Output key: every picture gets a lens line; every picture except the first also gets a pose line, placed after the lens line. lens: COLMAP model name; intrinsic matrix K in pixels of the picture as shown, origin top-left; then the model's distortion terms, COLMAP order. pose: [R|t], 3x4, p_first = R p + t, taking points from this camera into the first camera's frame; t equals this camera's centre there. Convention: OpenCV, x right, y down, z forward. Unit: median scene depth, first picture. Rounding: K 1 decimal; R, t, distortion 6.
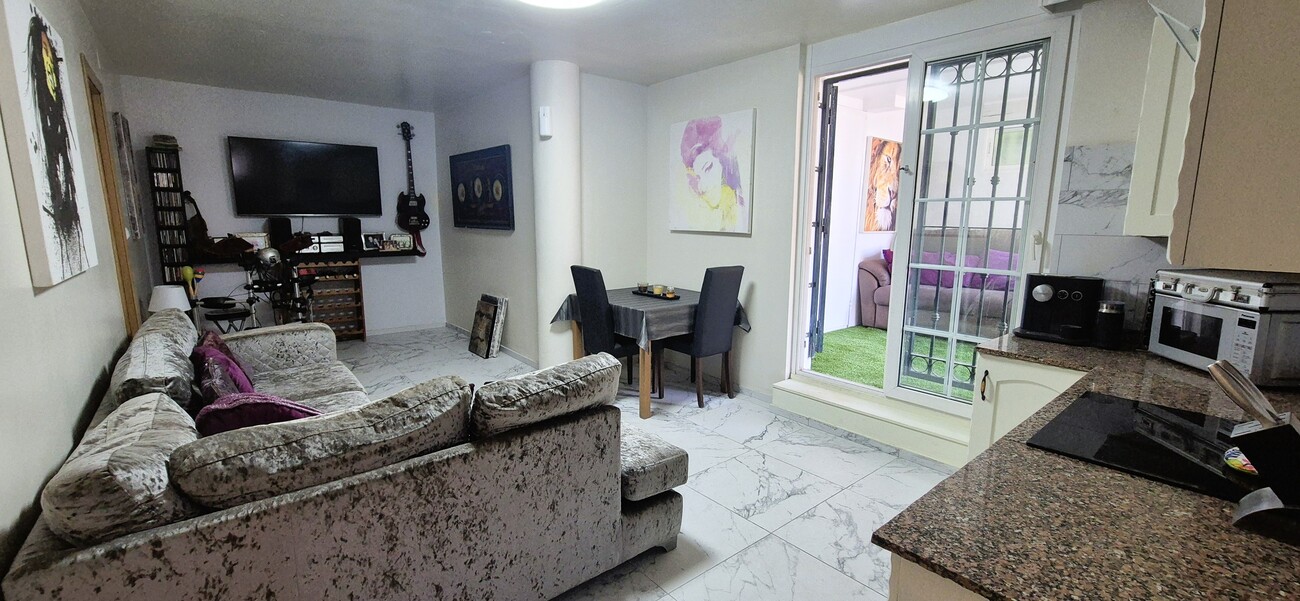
lens RADIAL K [[536.2, 0, 652.4], [0, 536.2, 304.7], [0, 0, 1]] dist [0.000590, -0.000041]
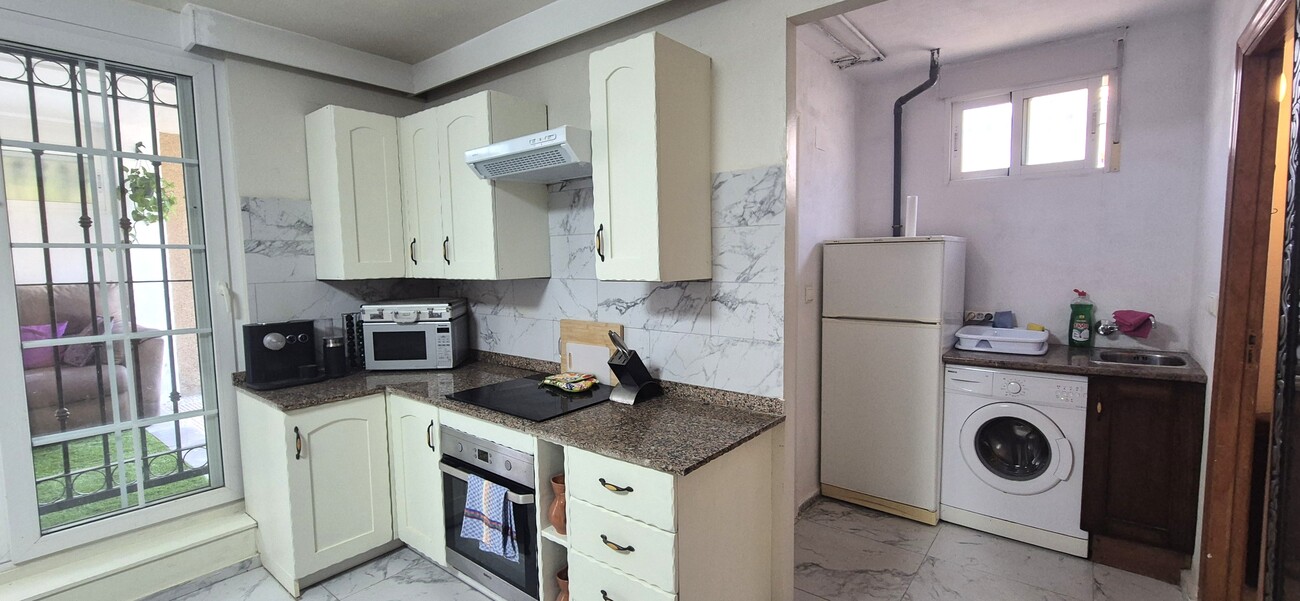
lens RADIAL K [[536.2, 0, 652.4], [0, 536.2, 304.7], [0, 0, 1]] dist [0.000590, -0.000041]
pose [[-0.211791, -0.082357, 0.973839, -0.388570], [0.175062, 0.977130, 0.120708, -0.086260], [-0.961508, 0.196047, -0.192529, 0.507748]]
